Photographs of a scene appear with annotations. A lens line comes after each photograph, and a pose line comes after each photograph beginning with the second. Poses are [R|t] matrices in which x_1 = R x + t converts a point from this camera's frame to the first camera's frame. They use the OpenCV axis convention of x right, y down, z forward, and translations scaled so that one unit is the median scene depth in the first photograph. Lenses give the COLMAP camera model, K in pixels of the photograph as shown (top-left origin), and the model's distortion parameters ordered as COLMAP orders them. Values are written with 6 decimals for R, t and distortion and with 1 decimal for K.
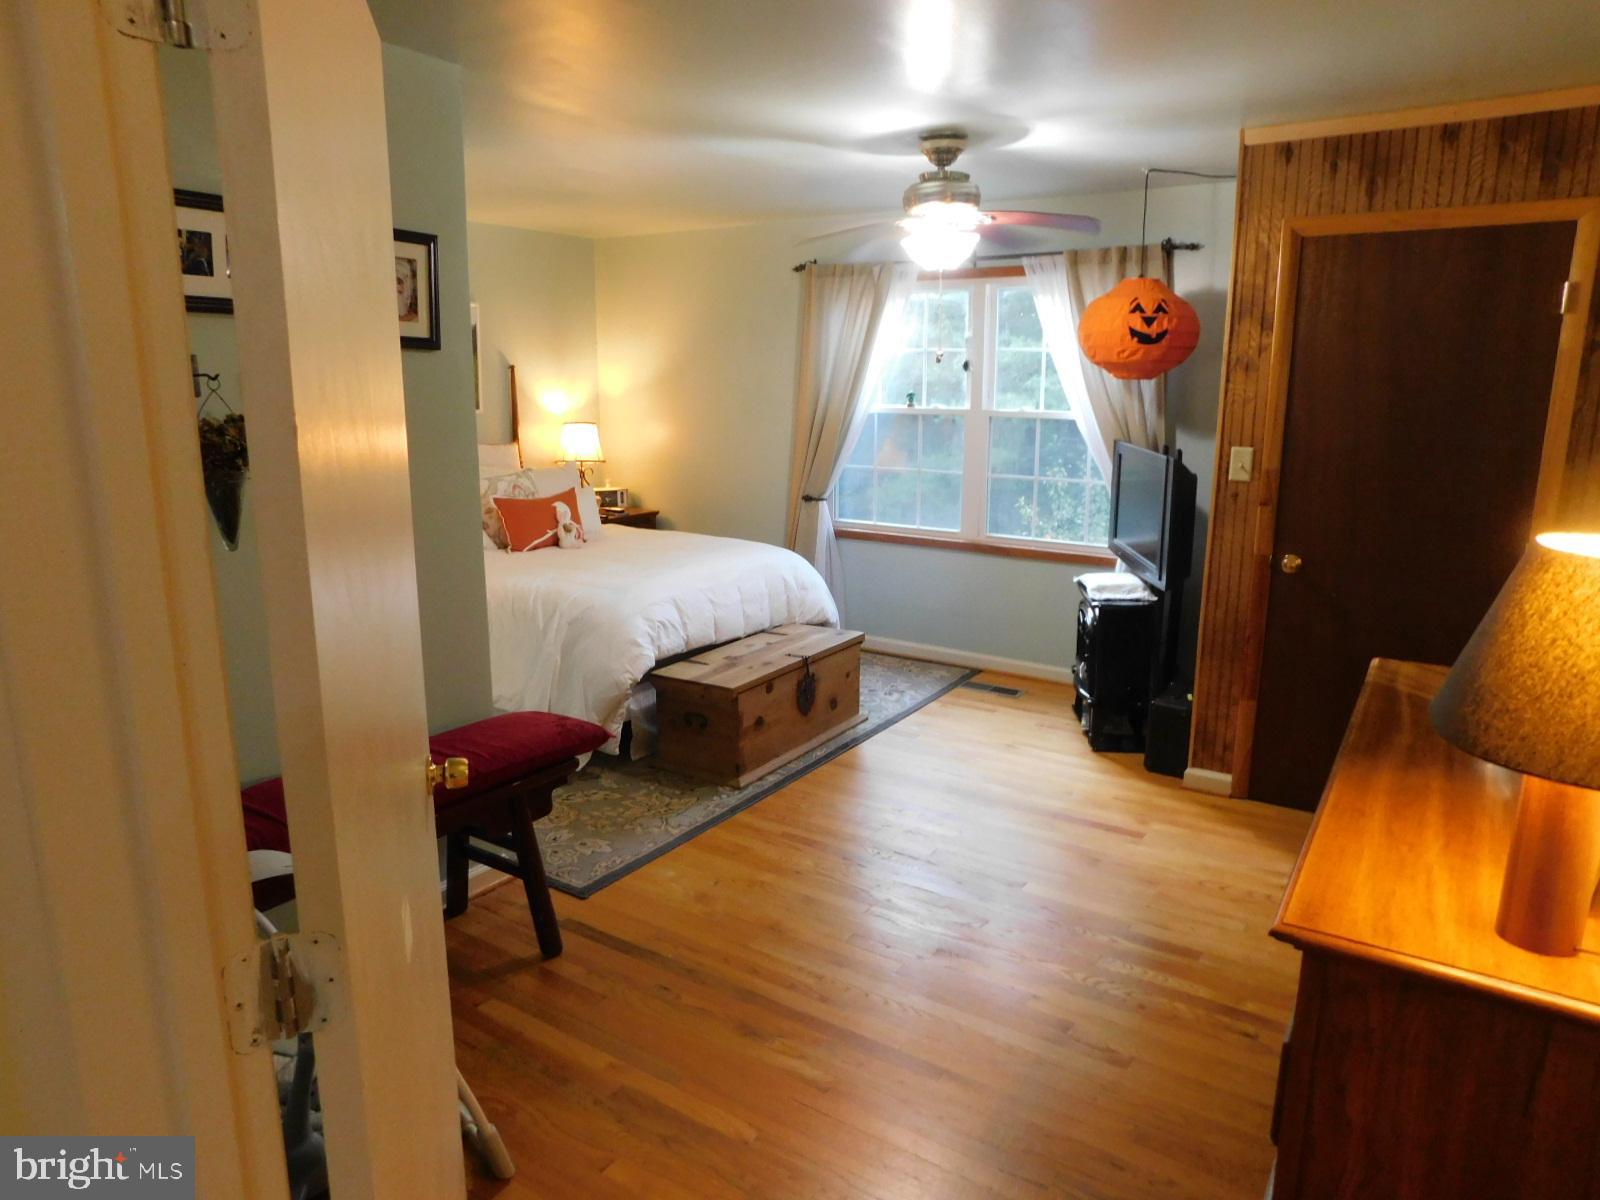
lens RADIAL K [[1058.8, 0, 795.1], [0, 1058.8, 604.4], [0, 0, 1]] dist [-0.075757, 0.045609]
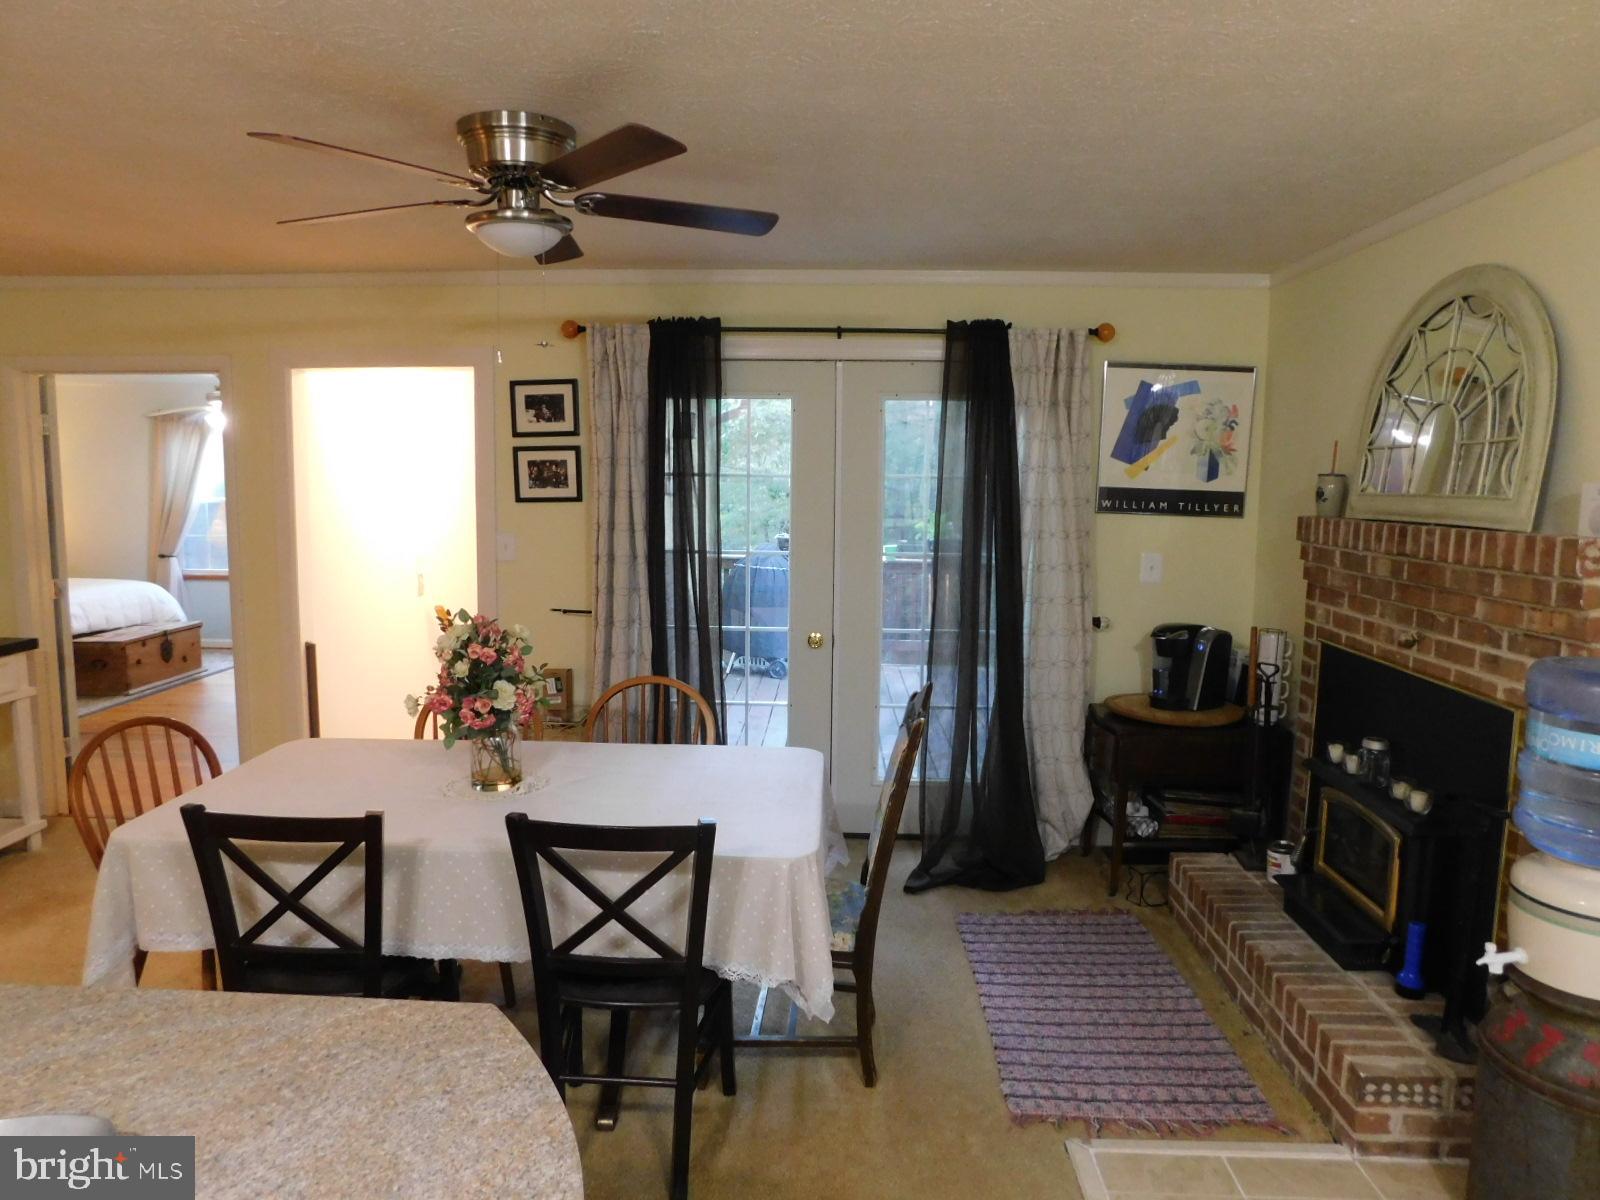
lens RADIAL K [[1058.8, 0, 812.6], [0, 1058.8, 601.6], [0, 0, 1]] dist [-0.075757, 0.045609]
pose [[0.841760, -0.054022, 0.537142, -0.006079], [0.105419, 0.992275, -0.065407, 0.235704], [-0.529459, 0.111682, 0.840952, -1.123177]]
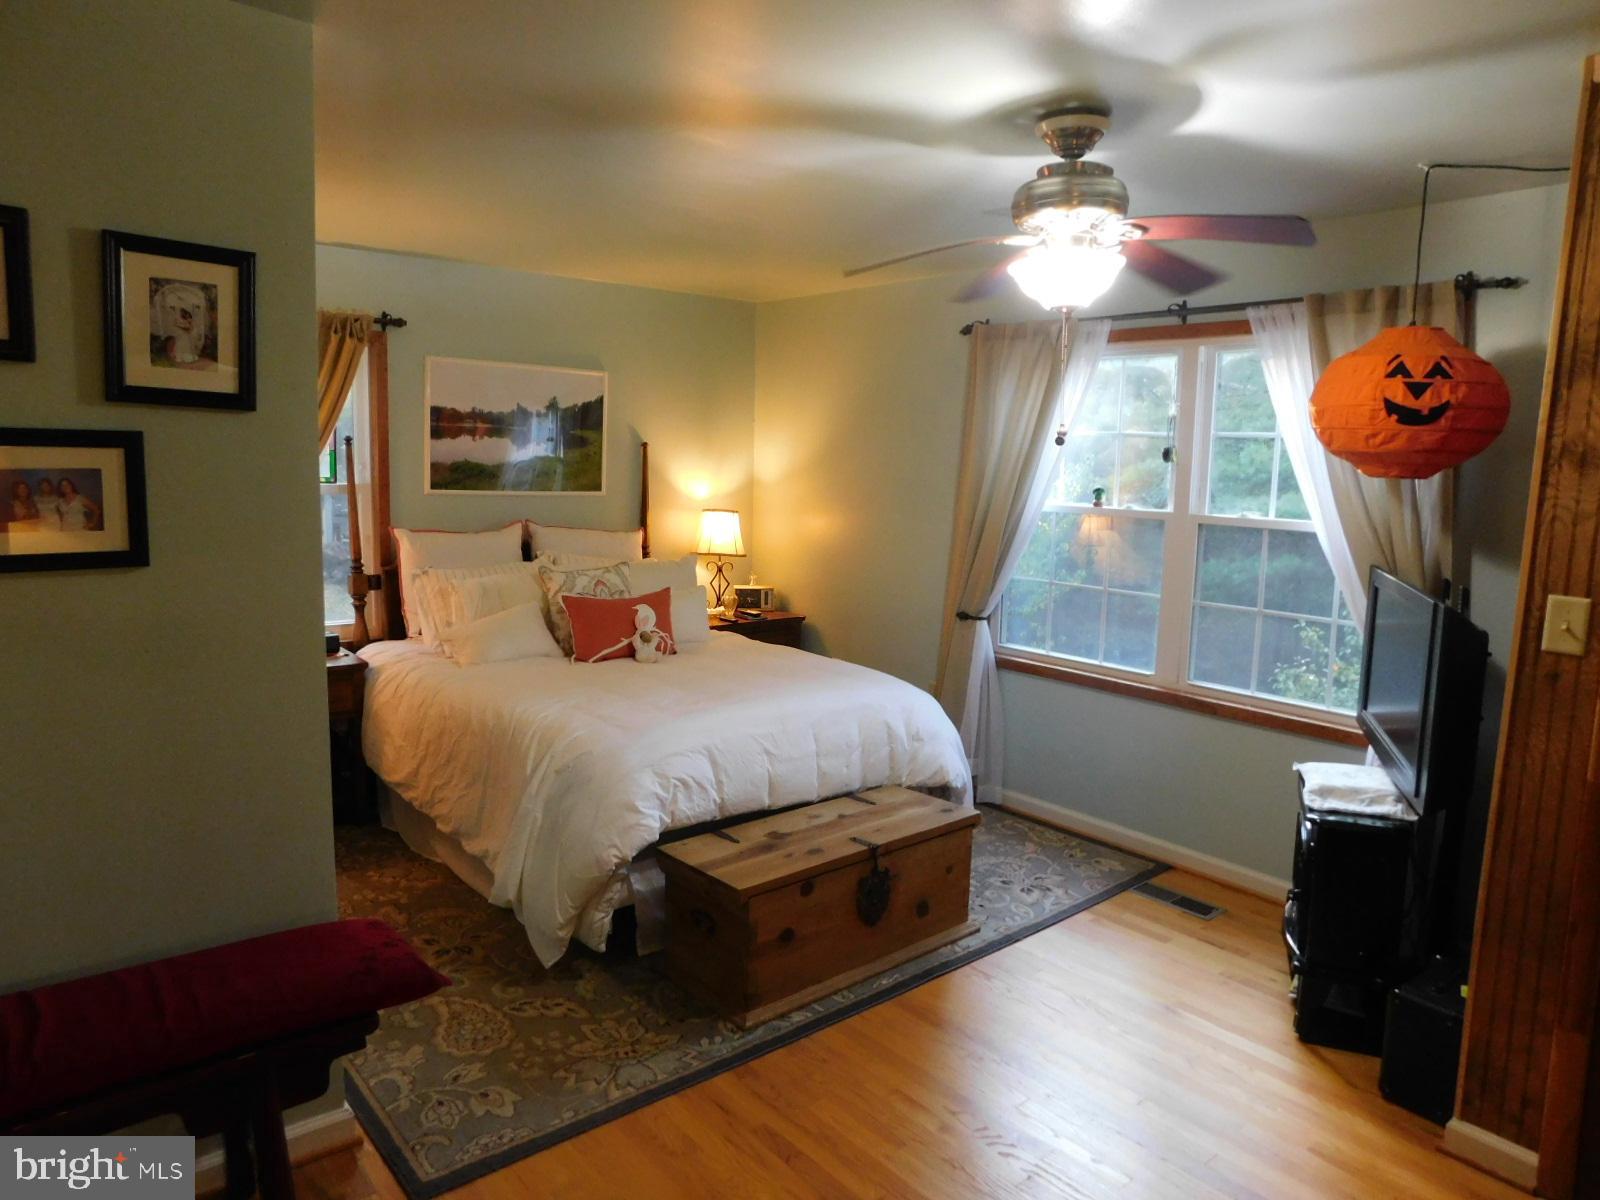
lens RADIAL K [[1058.8, 0, 787.1], [0, 1058.8, 601.1], [0, 0, 1]] dist [-0.075757, 0.045609]
pose [[0.959633, 0.058410, -0.275125, 0.139680], [-0.081126, 0.994106, -0.071913, -0.059360], [0.269303, 0.091330, 0.958715, 0.277274]]
